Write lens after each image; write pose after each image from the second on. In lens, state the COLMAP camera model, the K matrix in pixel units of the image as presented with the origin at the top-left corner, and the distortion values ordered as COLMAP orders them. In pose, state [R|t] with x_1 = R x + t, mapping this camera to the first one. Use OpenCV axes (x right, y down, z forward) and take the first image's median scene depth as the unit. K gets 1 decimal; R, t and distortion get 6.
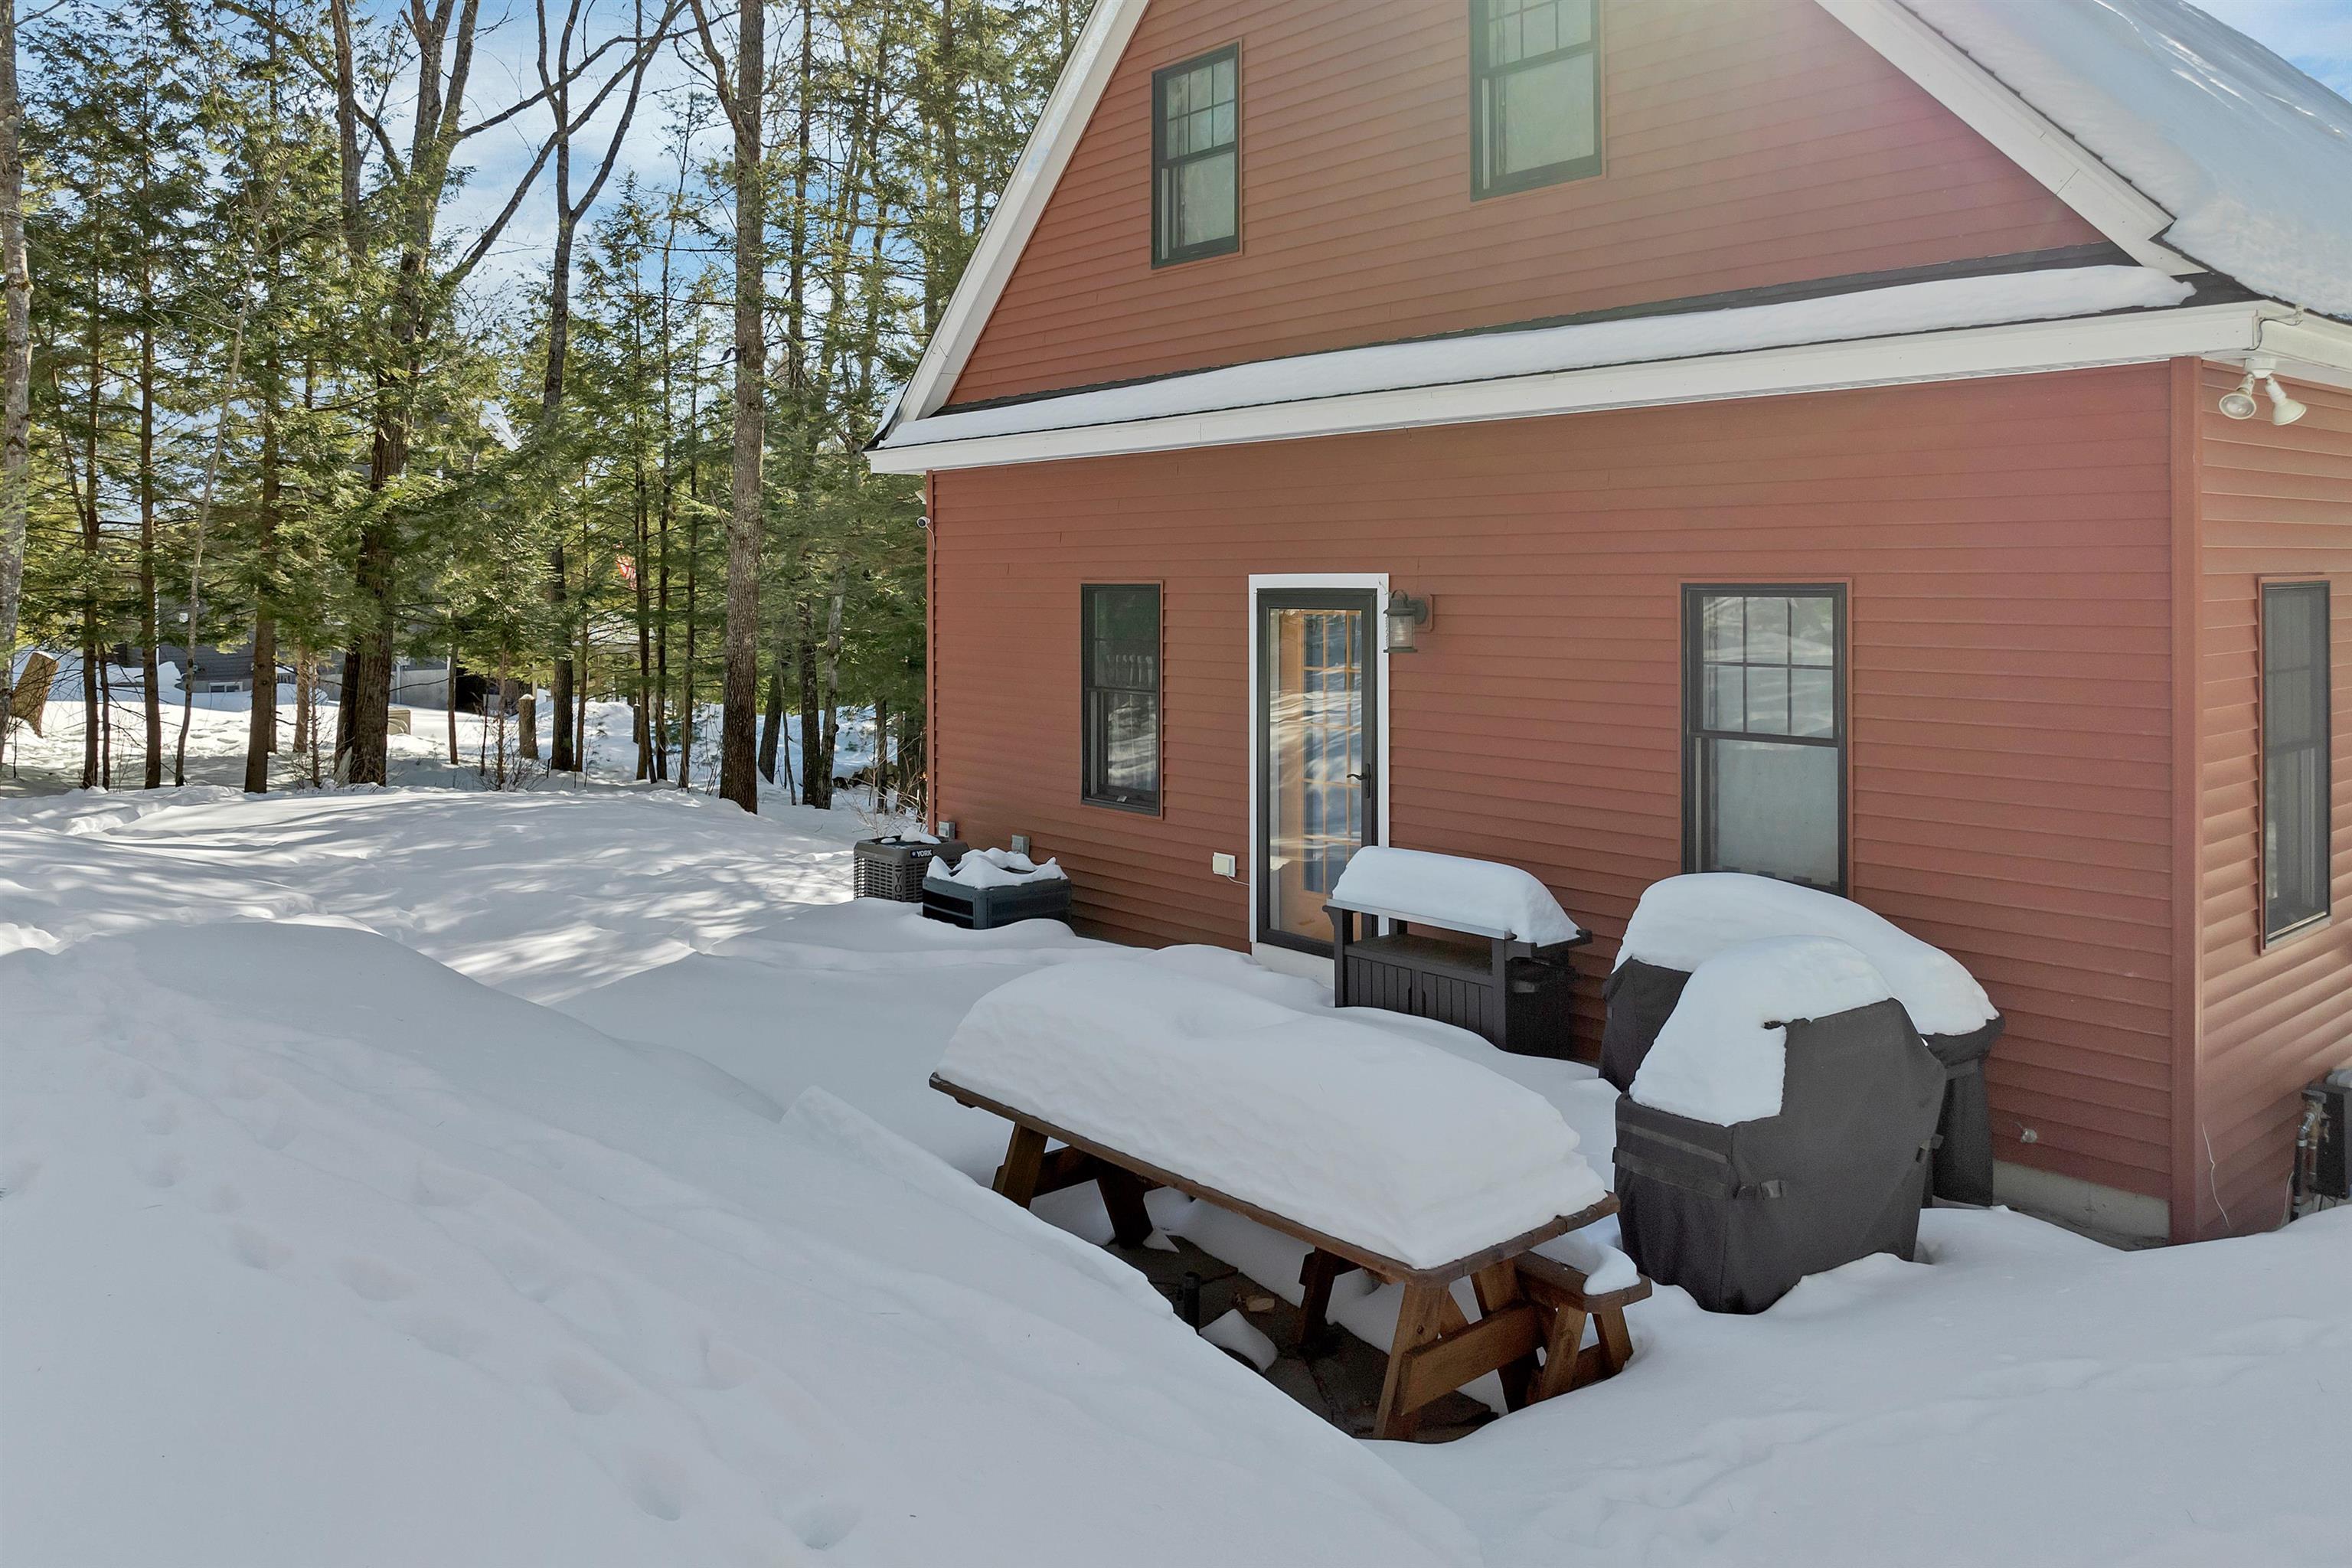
lens RADIAL K [[1756.4, 0, 1182.7], [0, 1756.4, 580.2], [0, 0, 1]] dist [-0.038266, 0.002858]
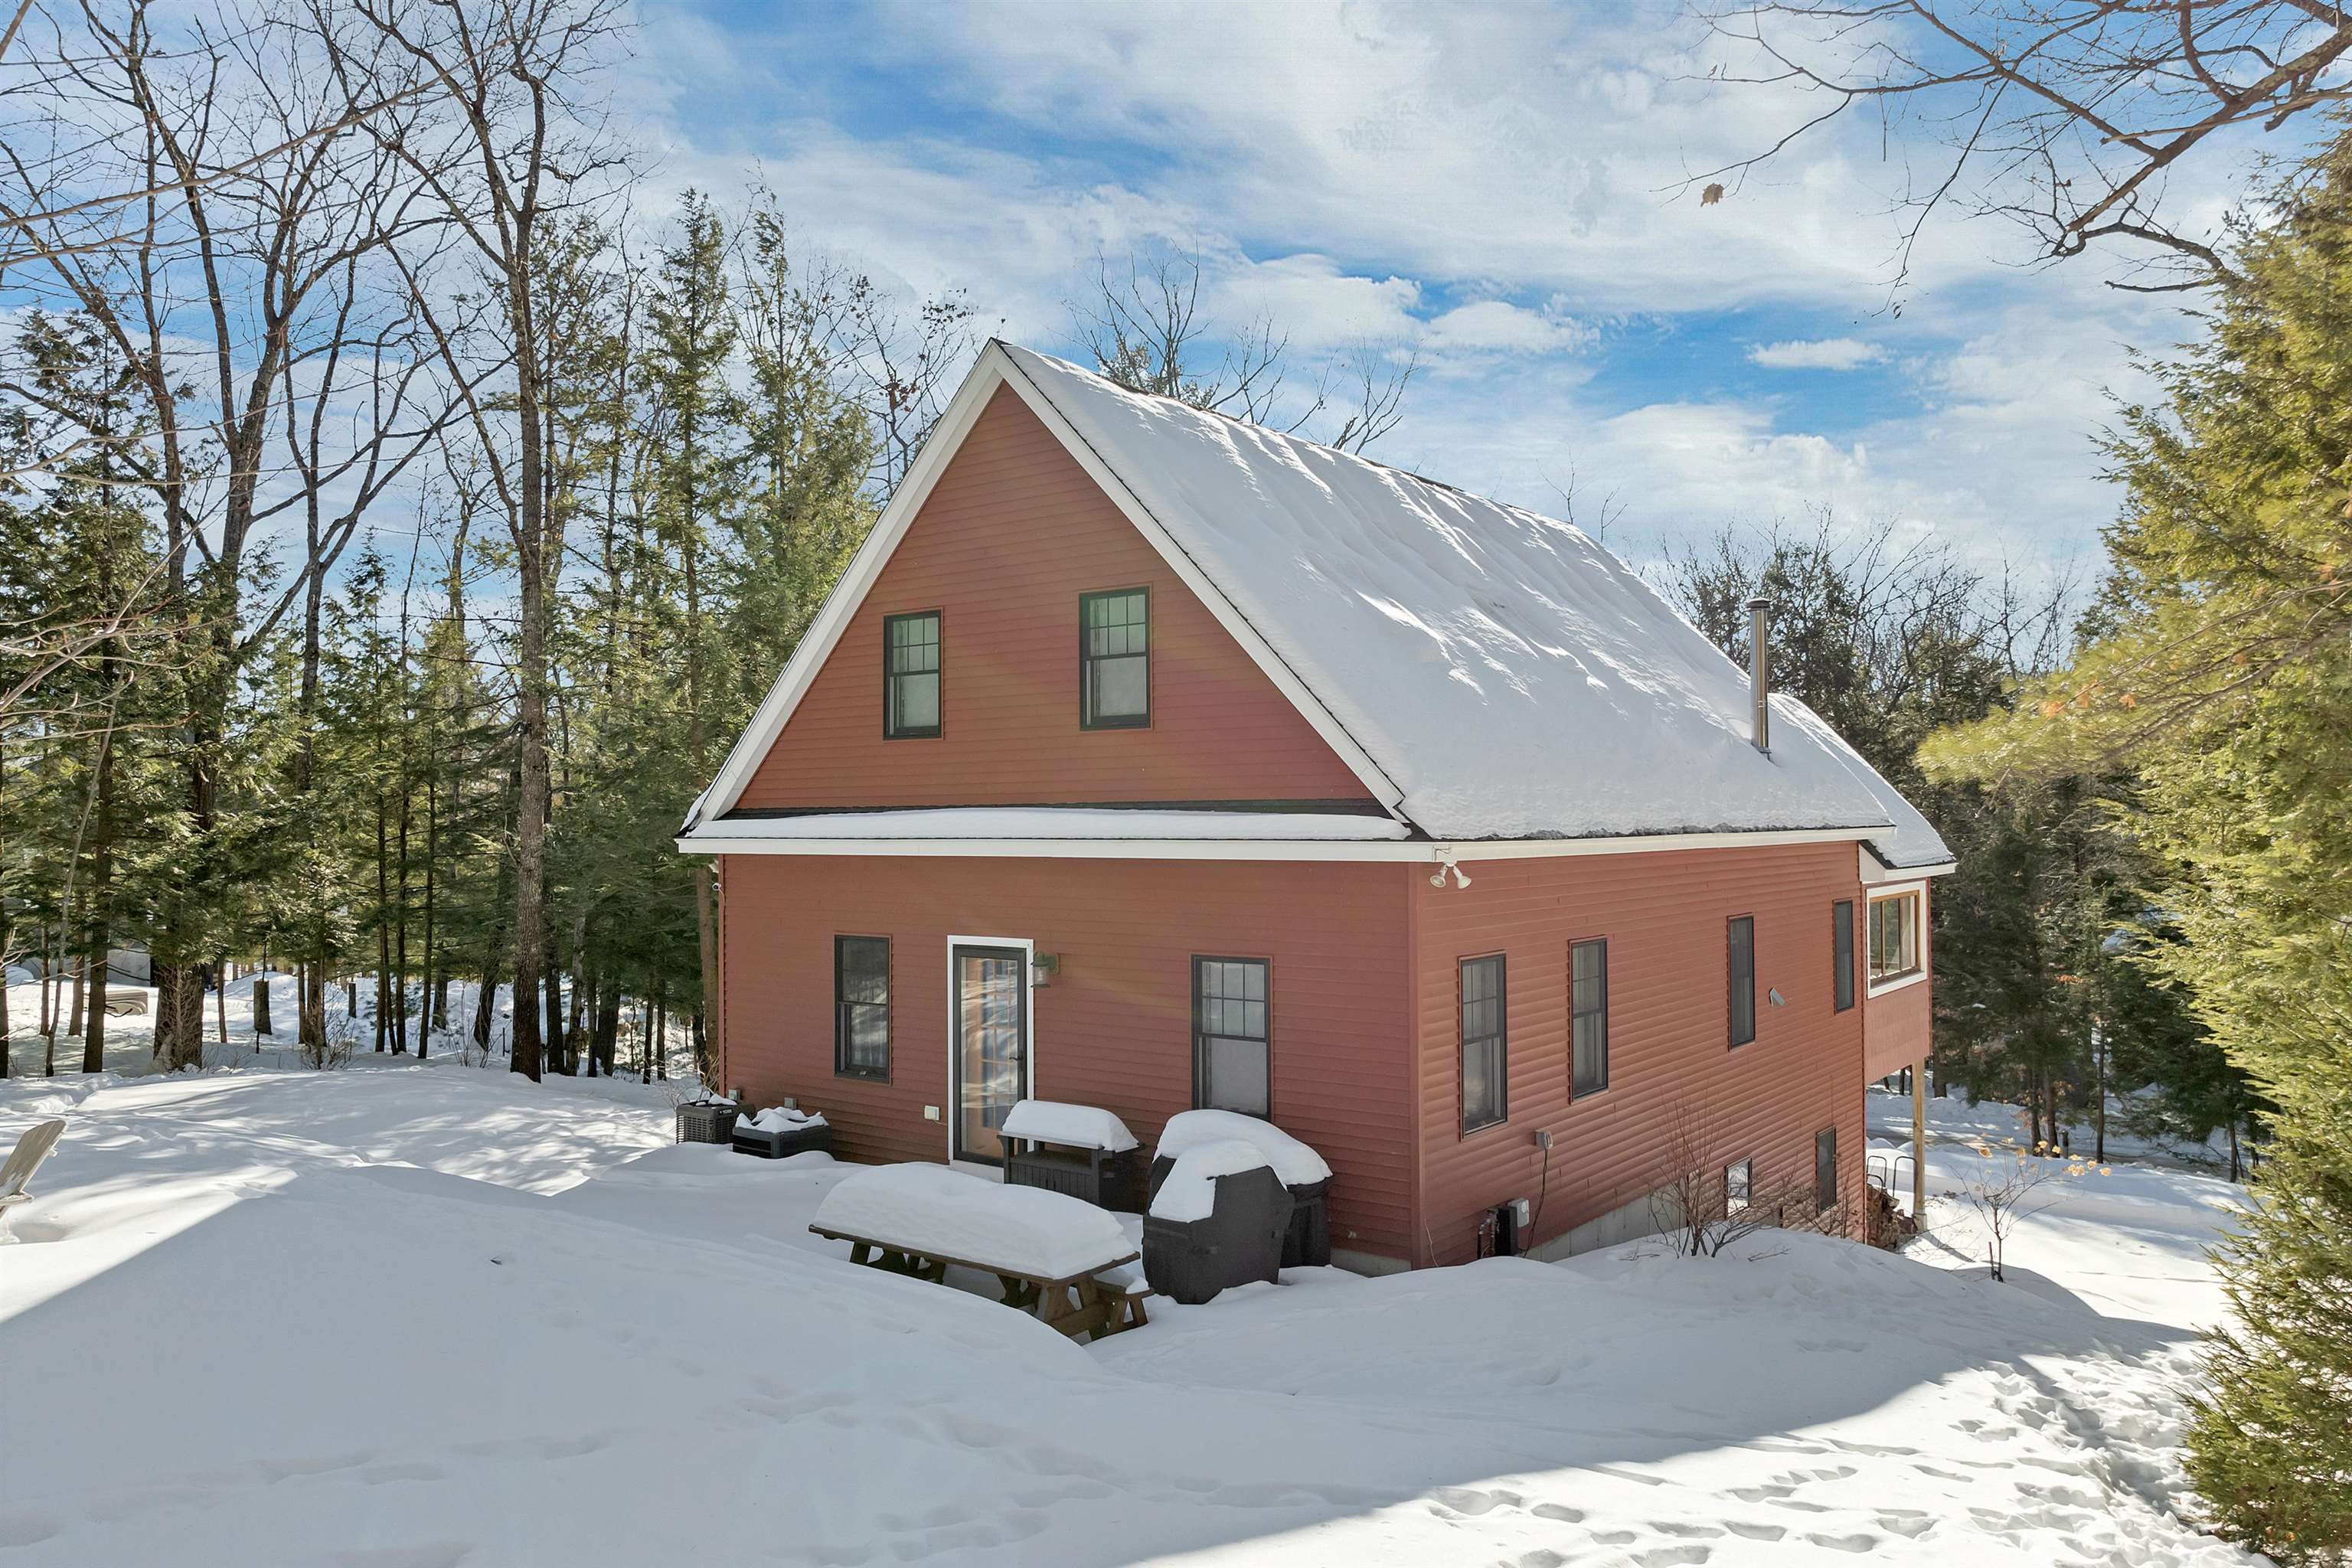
lens RADIAL K [[1741.5, 0, 1176.0], [0, 1741.5, 784.0], [0, 0, 1]] dist [-0.043265, 0.001511]
pose [[0.977784, 0.001612, 0.209611, -0.105499], [0.002373, 0.999821, -0.018758, -0.126912], [-0.209603, 0.018839, 0.977605, -0.713242]]
